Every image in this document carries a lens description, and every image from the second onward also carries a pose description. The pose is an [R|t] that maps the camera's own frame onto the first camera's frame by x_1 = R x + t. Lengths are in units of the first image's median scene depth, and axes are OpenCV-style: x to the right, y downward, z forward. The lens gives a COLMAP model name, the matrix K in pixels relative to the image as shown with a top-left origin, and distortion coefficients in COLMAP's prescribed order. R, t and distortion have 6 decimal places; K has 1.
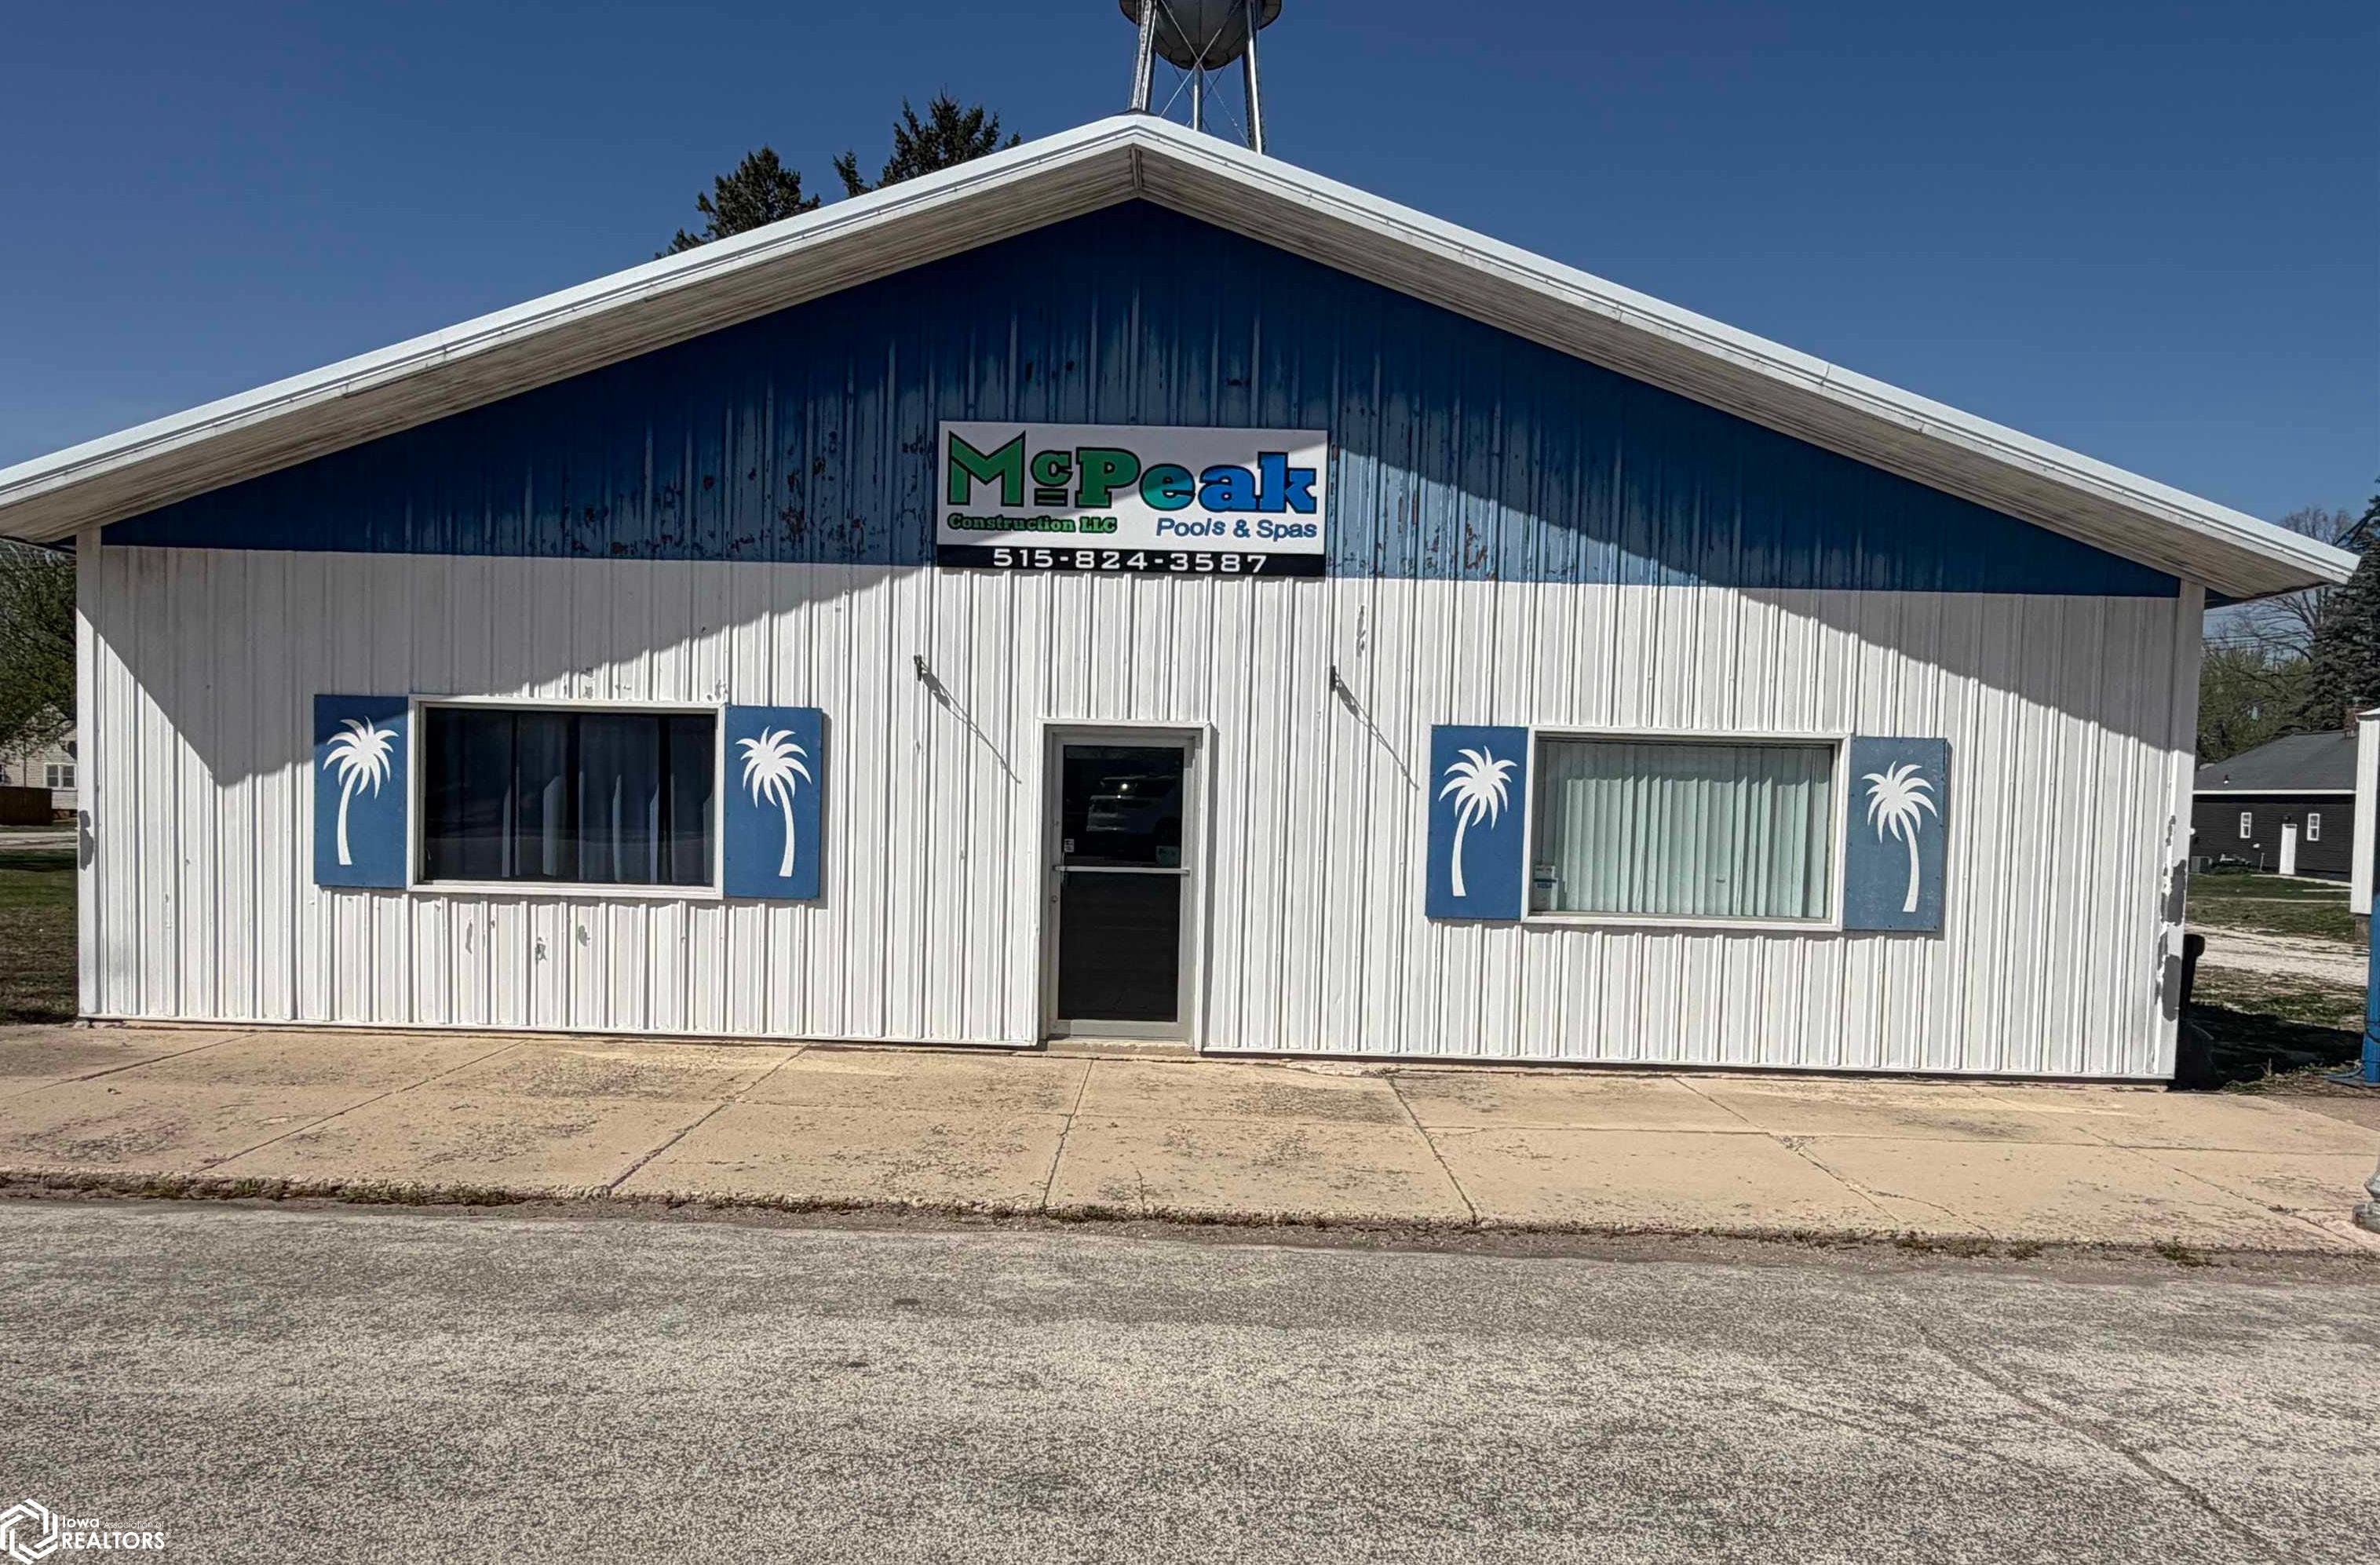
lens RADIAL K [[1702.3, 0, 1173.2], [0, 1702.3, 891.3], [0, 0, 1]] dist [-0.000764, -0.002730]
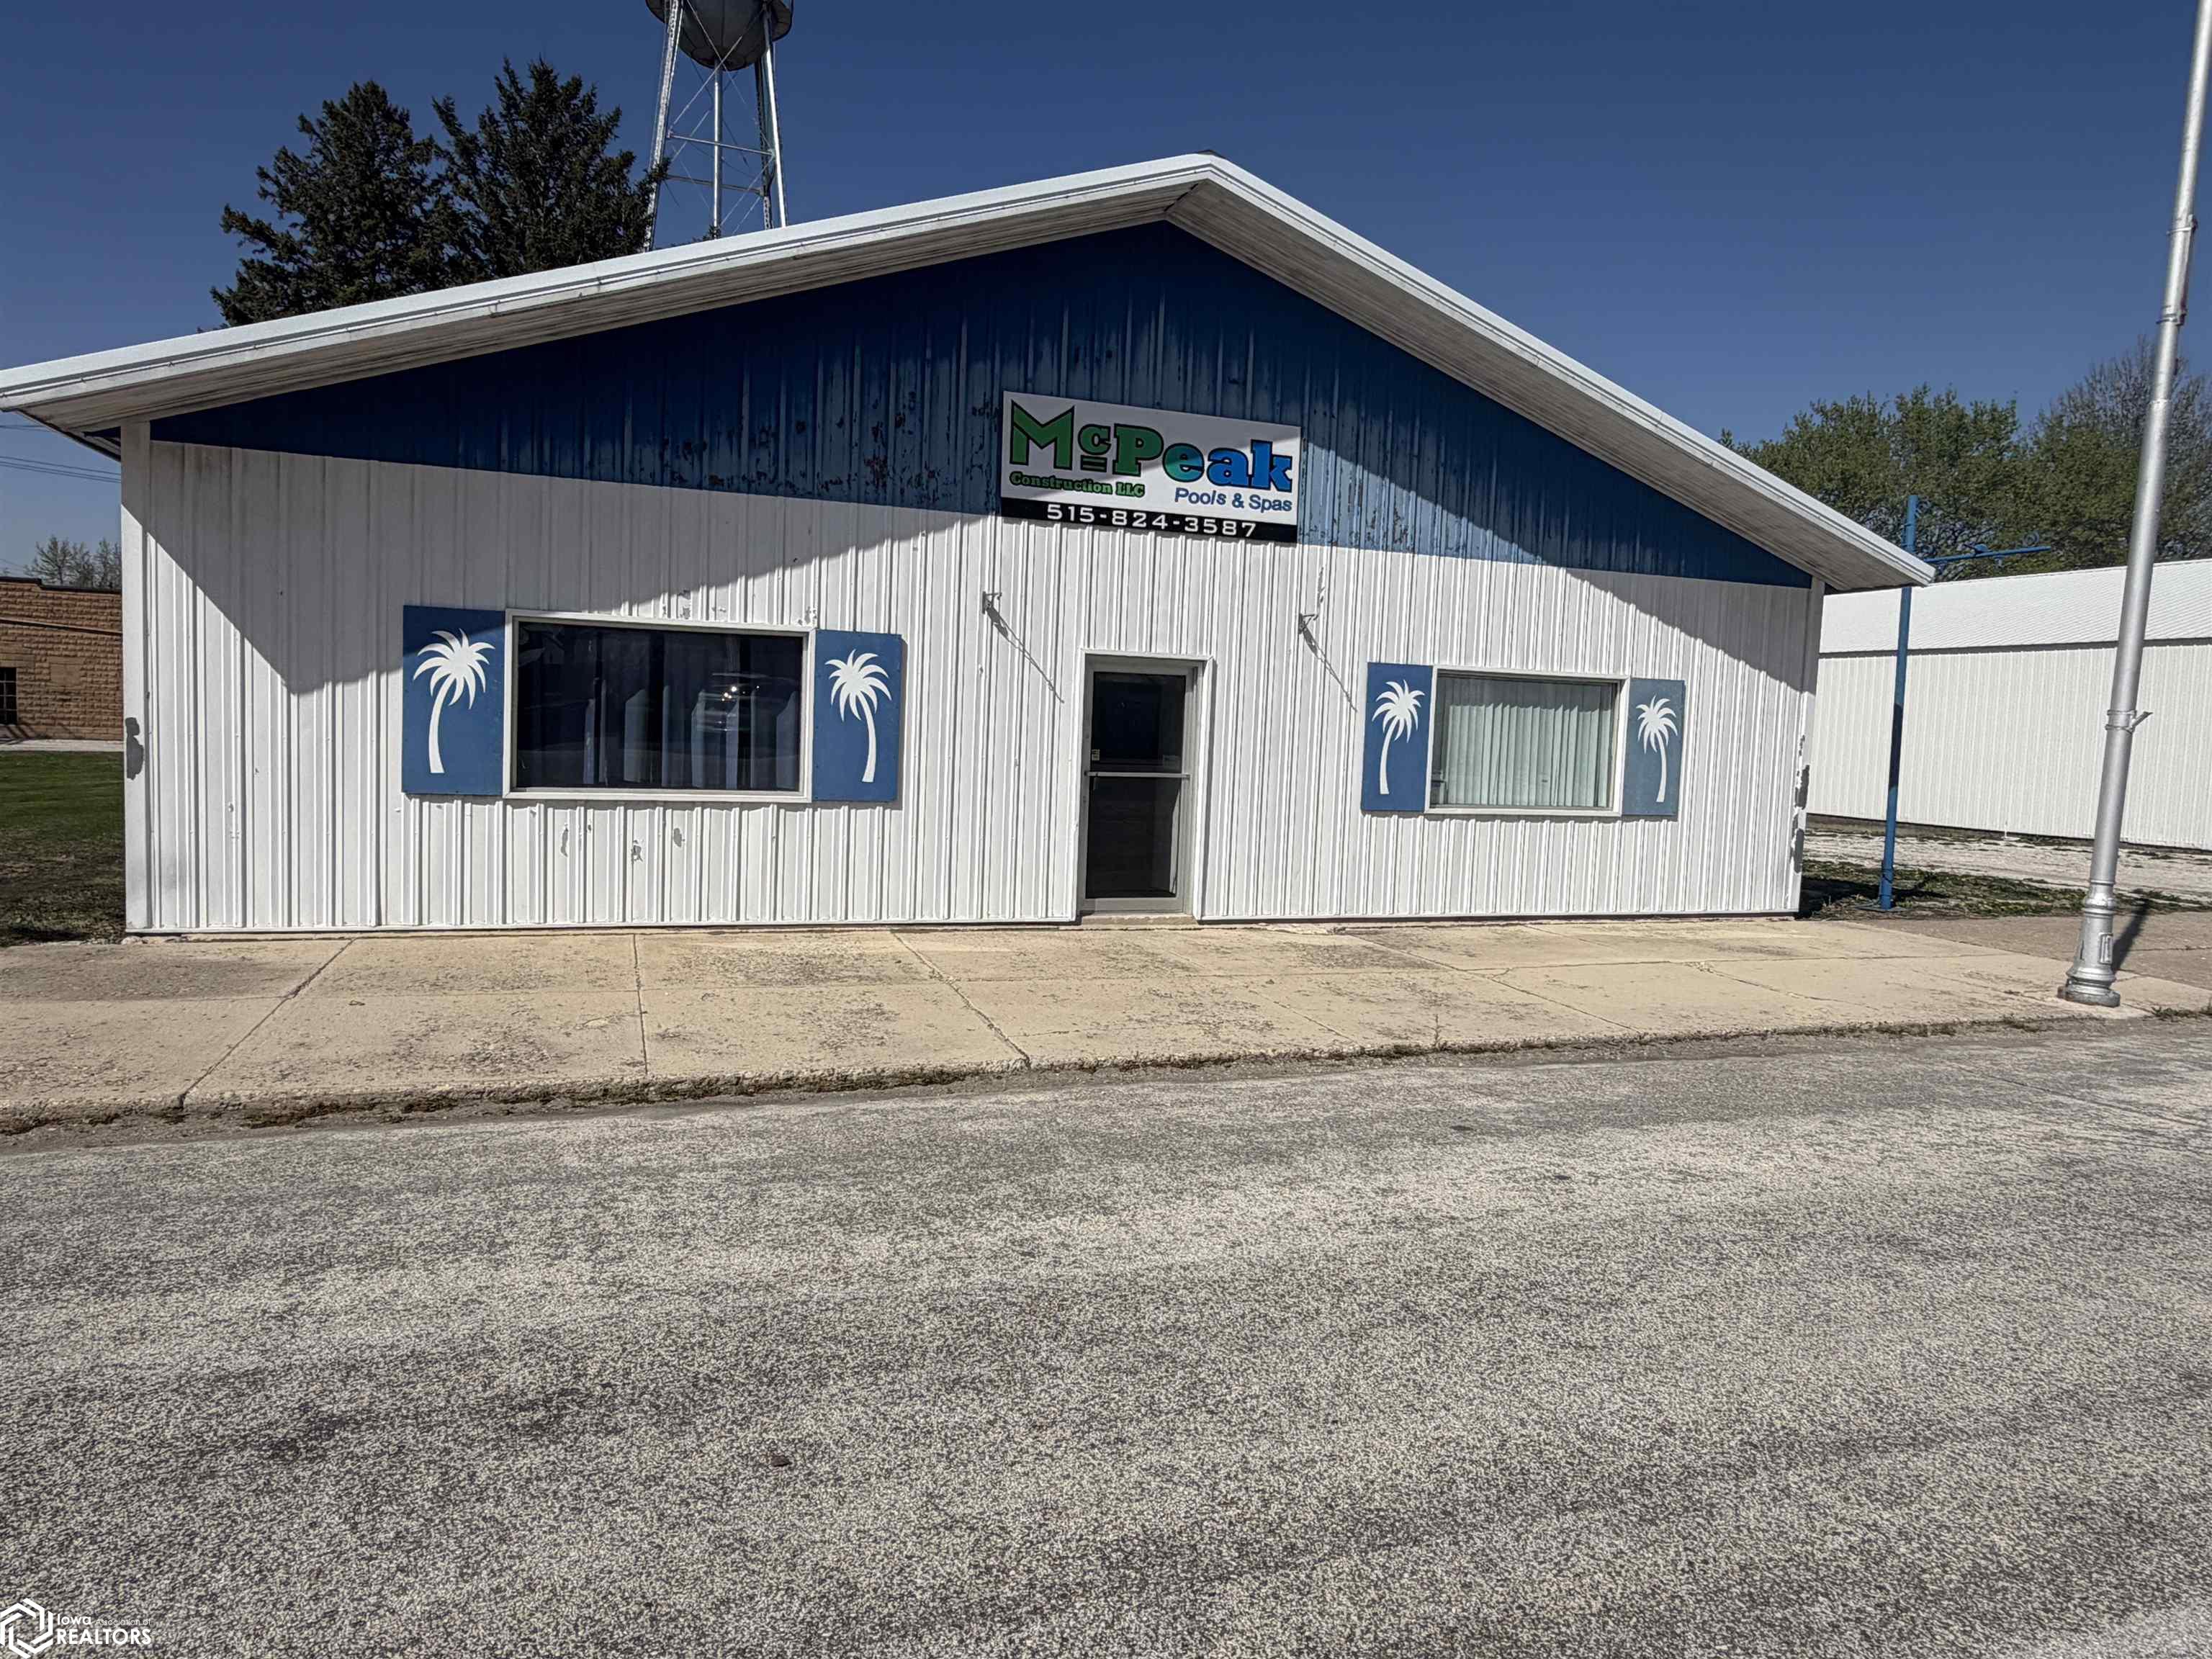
lens RADIAL K [[1387.5, 0, 1106.0], [0, 1387.5, 829.5], [0, 0, 1]] dist [-0.003086, 0.002471]
pose [[0.936424, -0.018018, 0.350407, -0.408630], [0.005516, 0.999313, 0.036645, -0.010128], [-0.350826, -0.032382, 0.935880, 0.075291]]
